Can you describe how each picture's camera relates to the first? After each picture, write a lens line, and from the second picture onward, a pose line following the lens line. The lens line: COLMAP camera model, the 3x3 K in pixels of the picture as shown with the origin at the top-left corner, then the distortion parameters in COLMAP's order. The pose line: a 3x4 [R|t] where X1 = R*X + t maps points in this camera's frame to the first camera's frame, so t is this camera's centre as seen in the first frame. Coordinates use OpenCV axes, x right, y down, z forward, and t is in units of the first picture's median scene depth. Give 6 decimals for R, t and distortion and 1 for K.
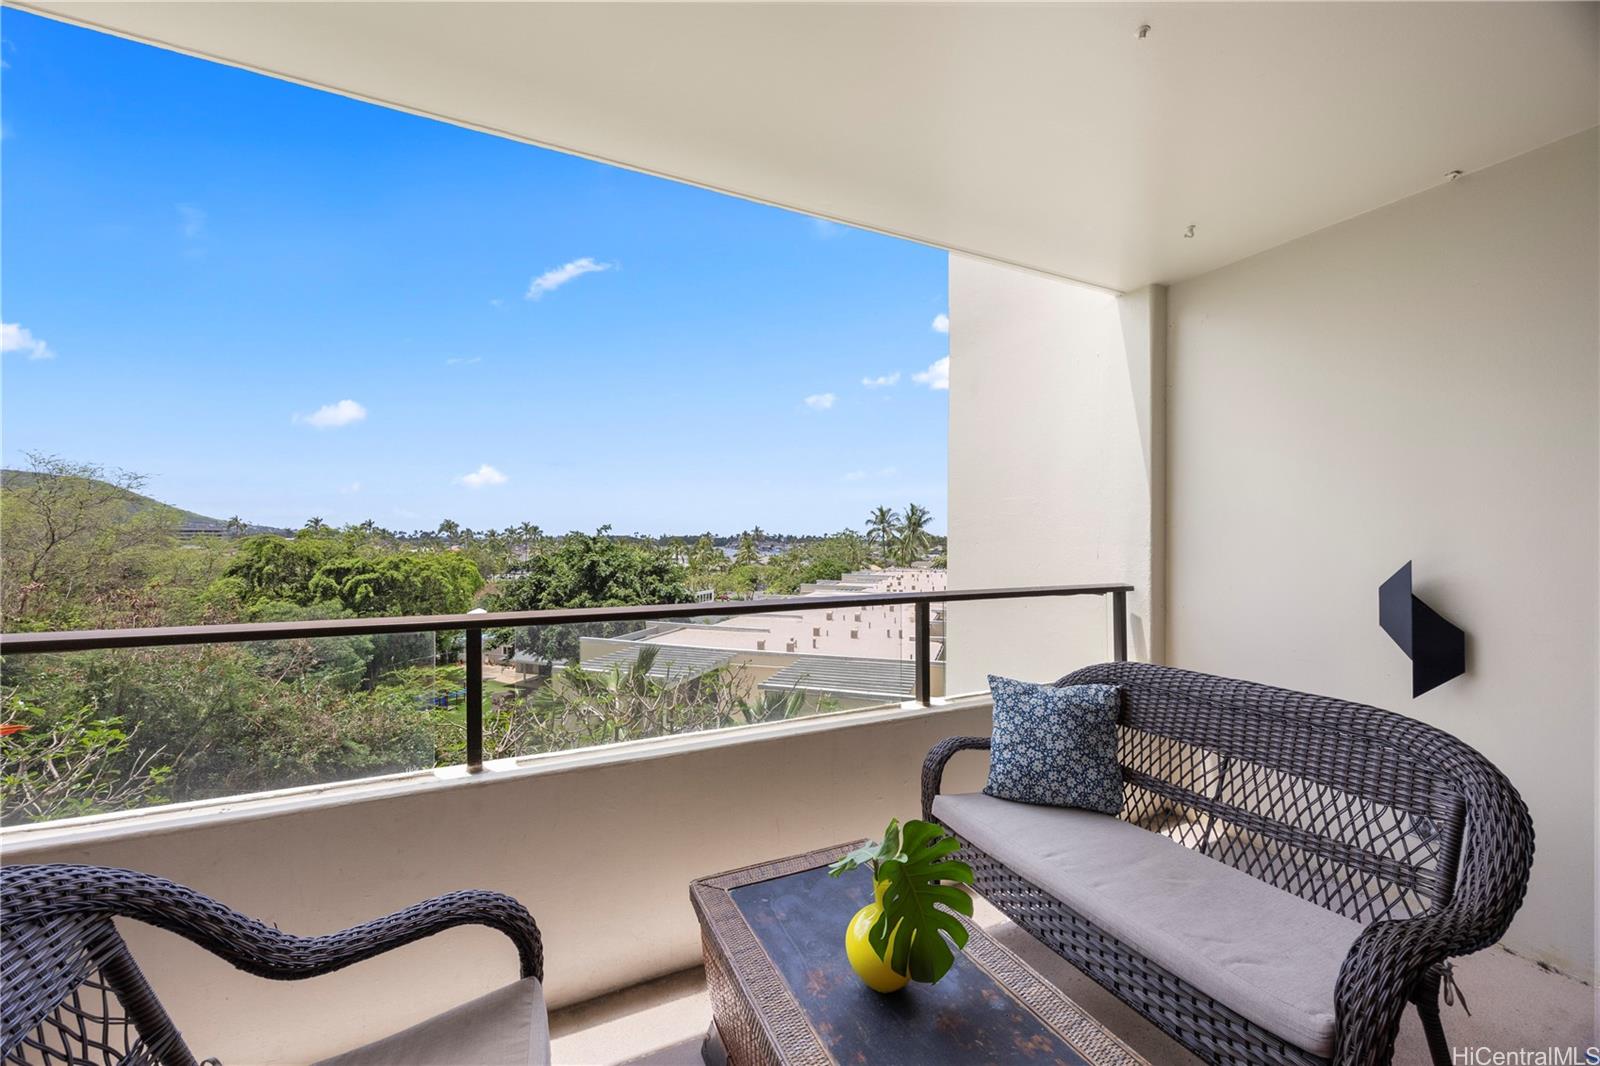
lens RADIAL K [[601.8, 0, 795.8], [0, 601.8, 536.9], [0, 0, 1]] dist [-0.003927, 0.000341]
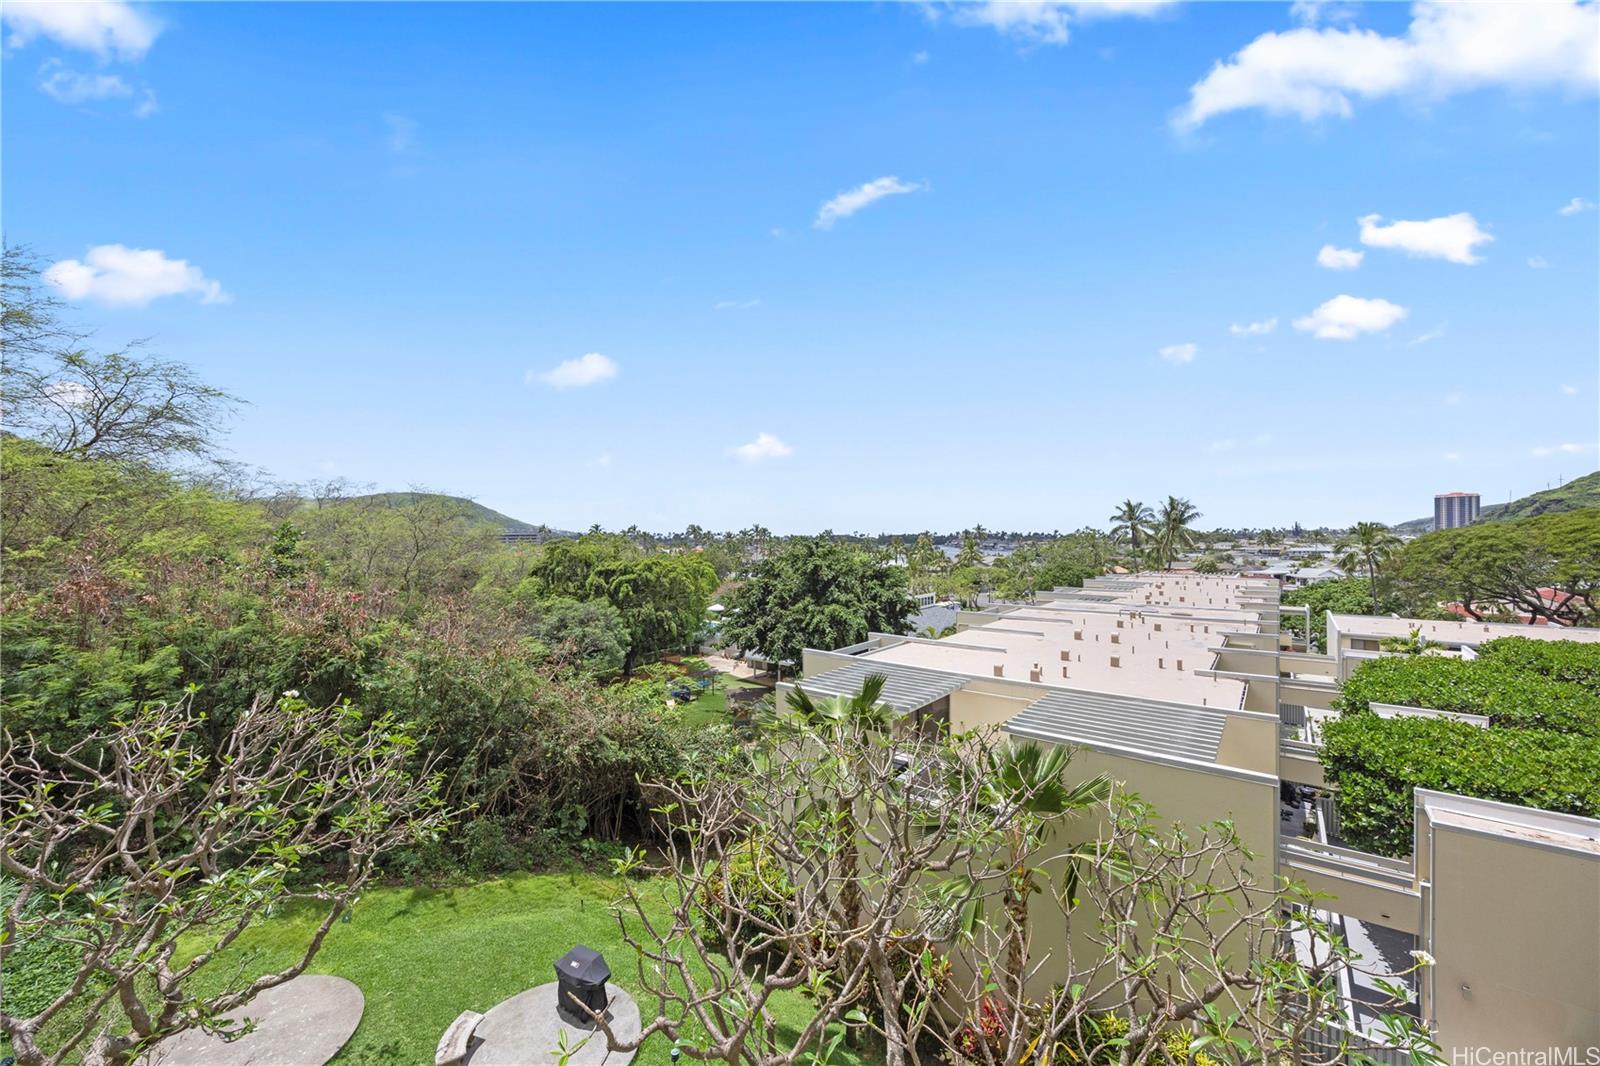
lens RADIAL K [[601.8, 0, 795.8], [0, 601.8, 536.9], [0, 0, 1]] dist [-0.003927, 0.000341]
pose [[0.936417, -0.008930, -0.350774, -0.022113], [0.009932, 0.999950, 0.001057, -0.015081], [0.350747, -0.004473, 0.936459, 0.072306]]
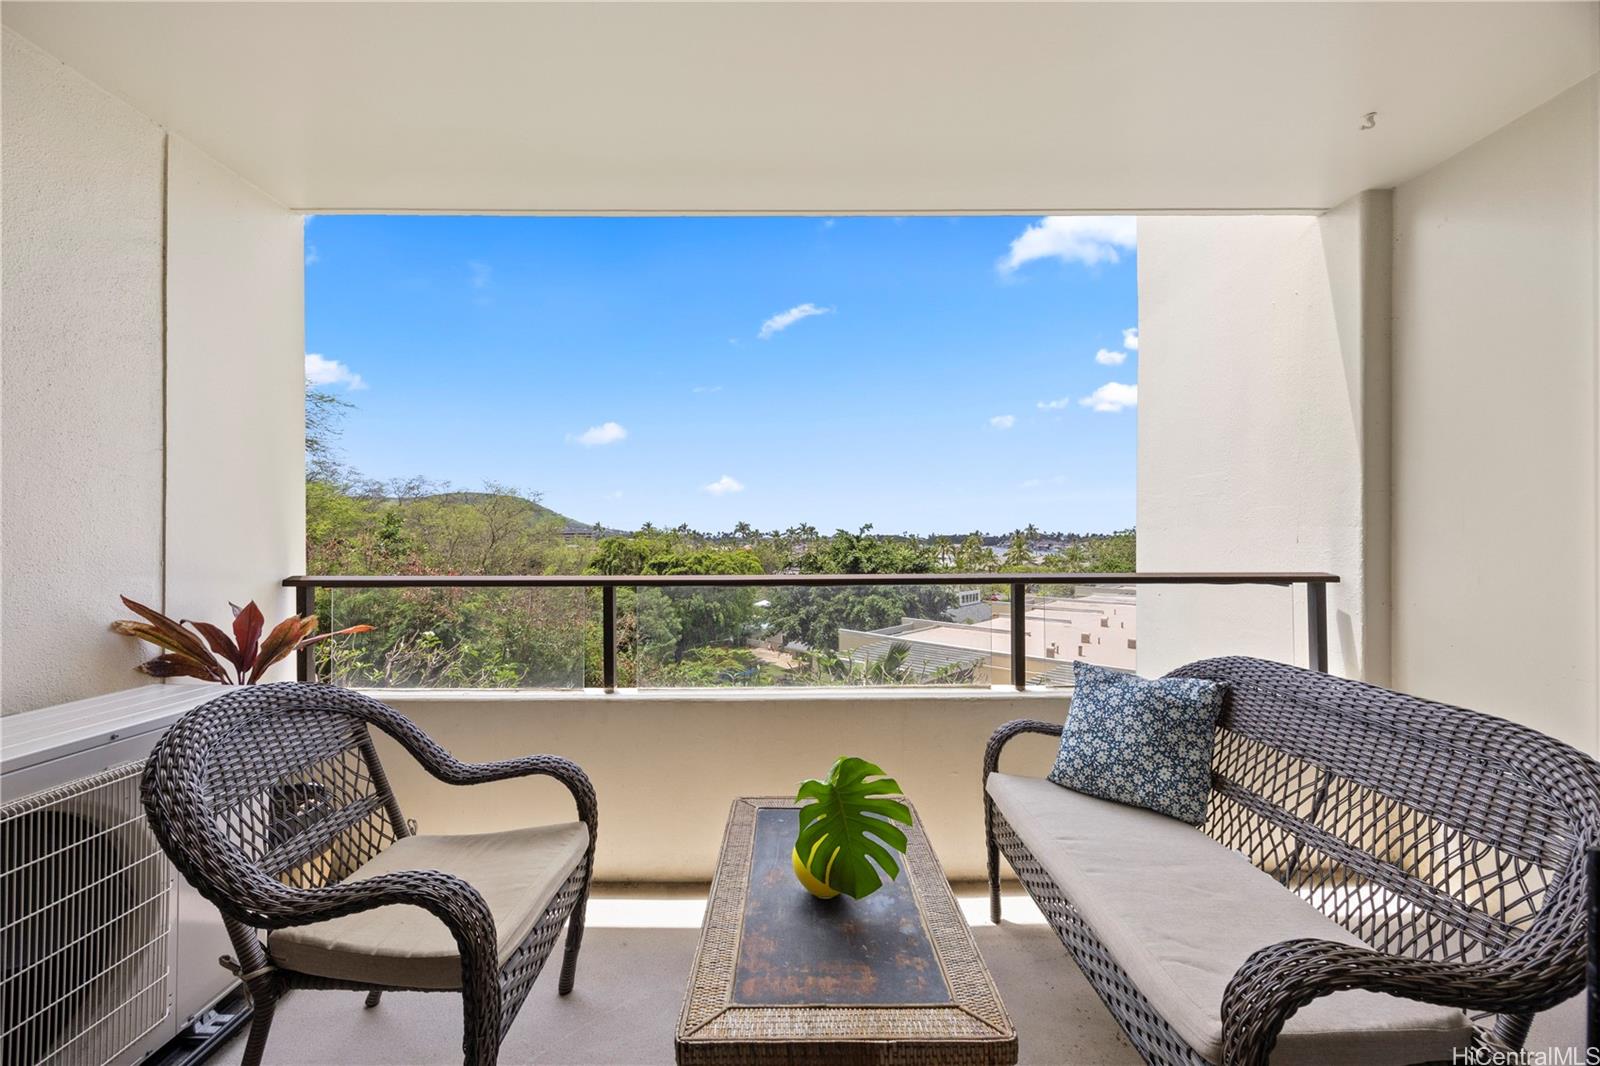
lens RADIAL K [[605.4, 0, 795.5], [0, 605.4, 538.6], [0, 0, 1]] dist [-0.002877, -0.000176]
pose [[0.905179, -0.004013, -0.425011, 0.027633], [0.005668, 0.999980, 0.002631, 0.002845], [0.424992, -0.004790, 0.905184, -0.003307]]
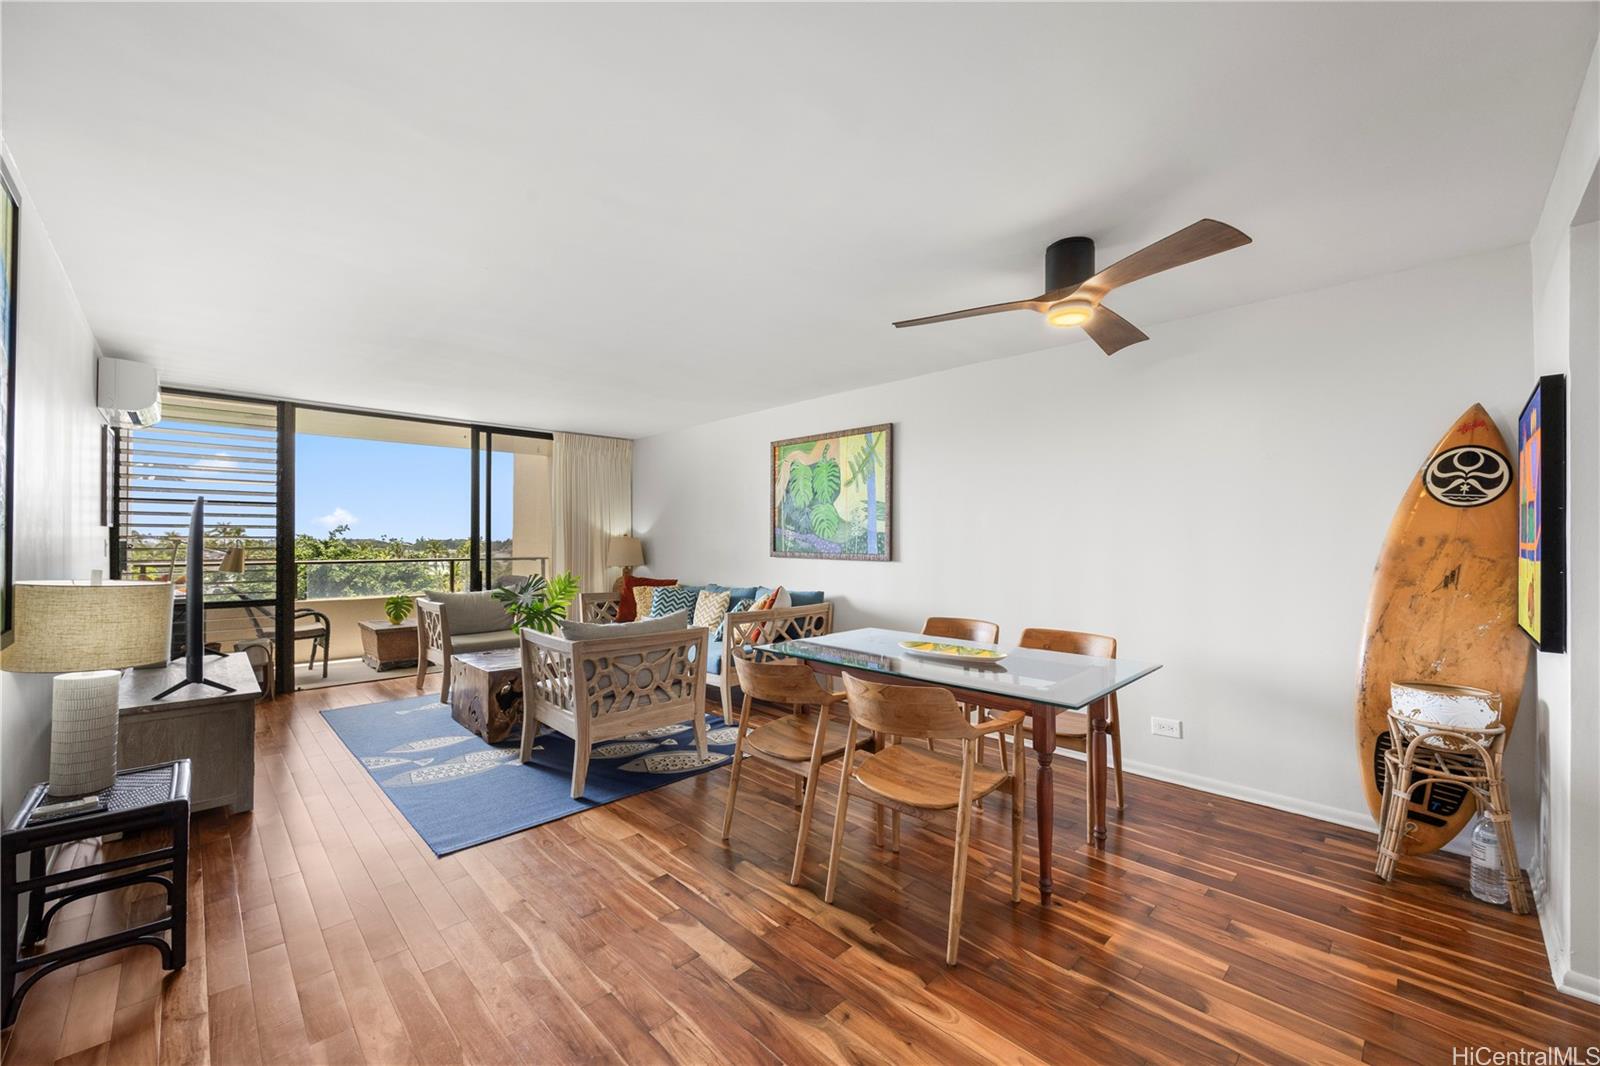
lens RADIAL K [[627.6, 0, 797.2], [0, 627.6, 541.4], [0, 0, 1]] dist [-0.002281, -0.000010]
pose [[0.948145, -0.003984, 0.317813, 0.081904], [0.003169, 0.999990, 0.003081, -0.000150], [-0.317823, -0.001914, 0.948148, -0.254162]]
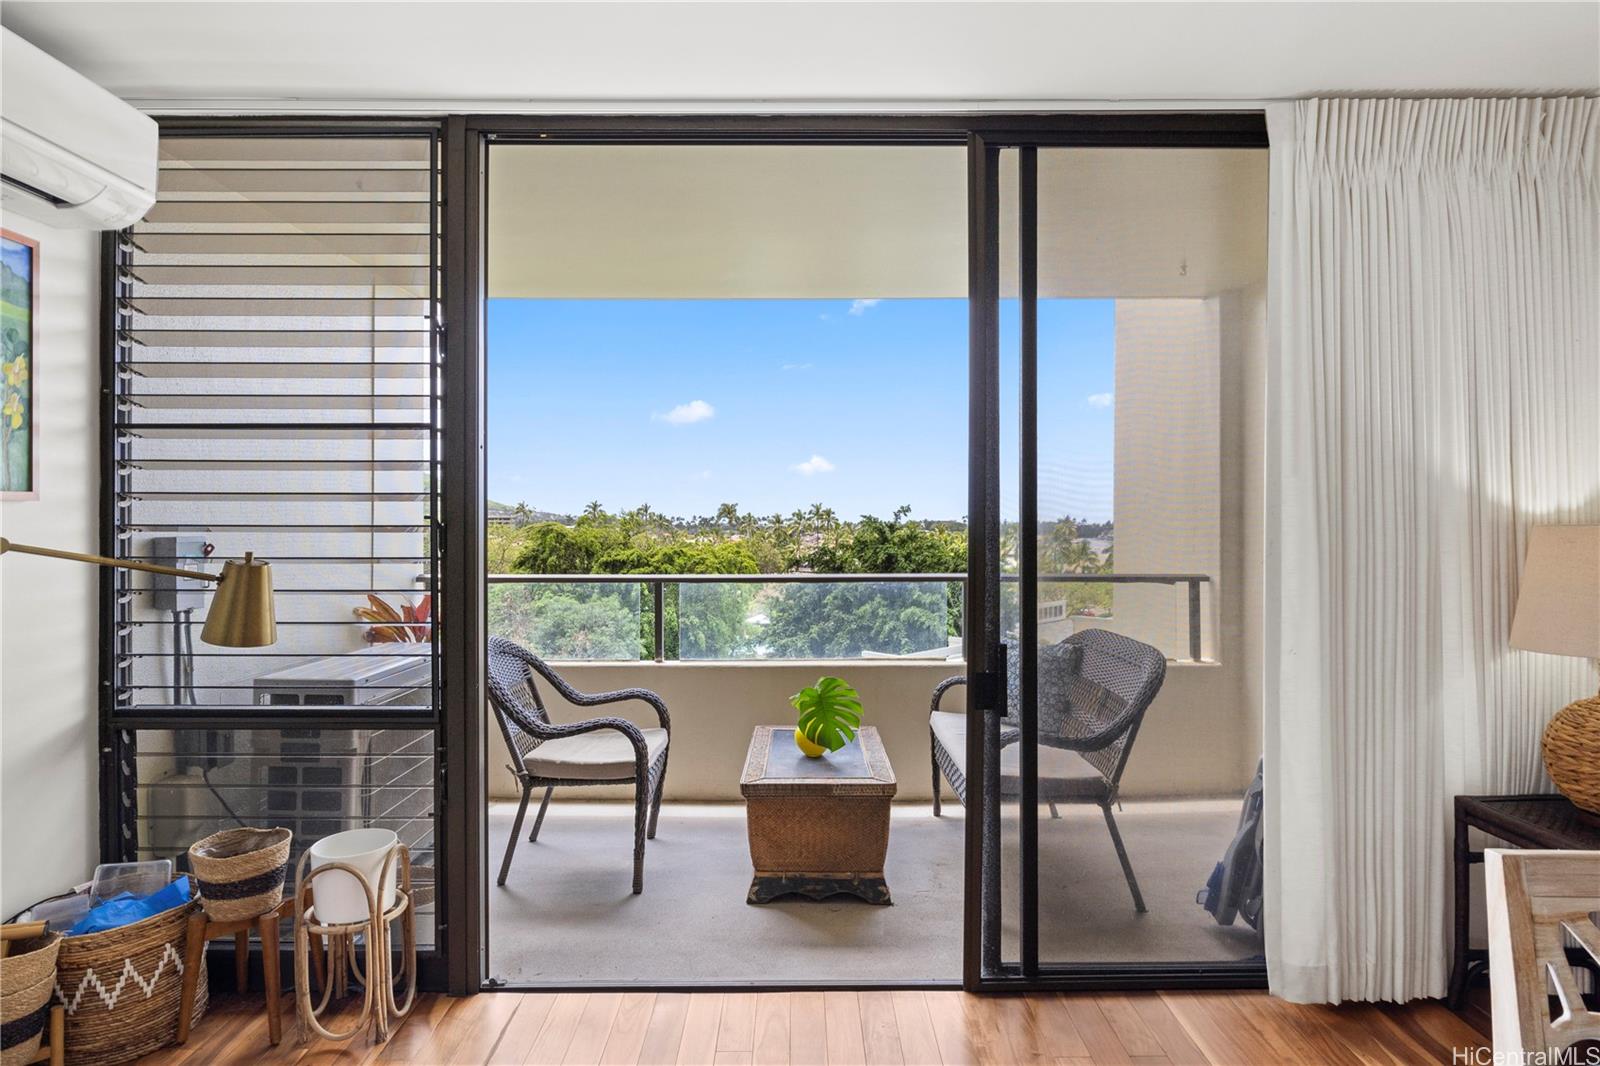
lens RADIAL K [[881.8, 0, 800.3], [0, 881.8, 522.2], [0, 0, 1]] dist [0.002537, 0.000279]
pose [[0.902757, -0.004029, -0.430132, 0.064136], [0.003791, 0.999992, -0.001412, -0.001536], [0.430134, -0.000356, 0.902765, -0.078095]]
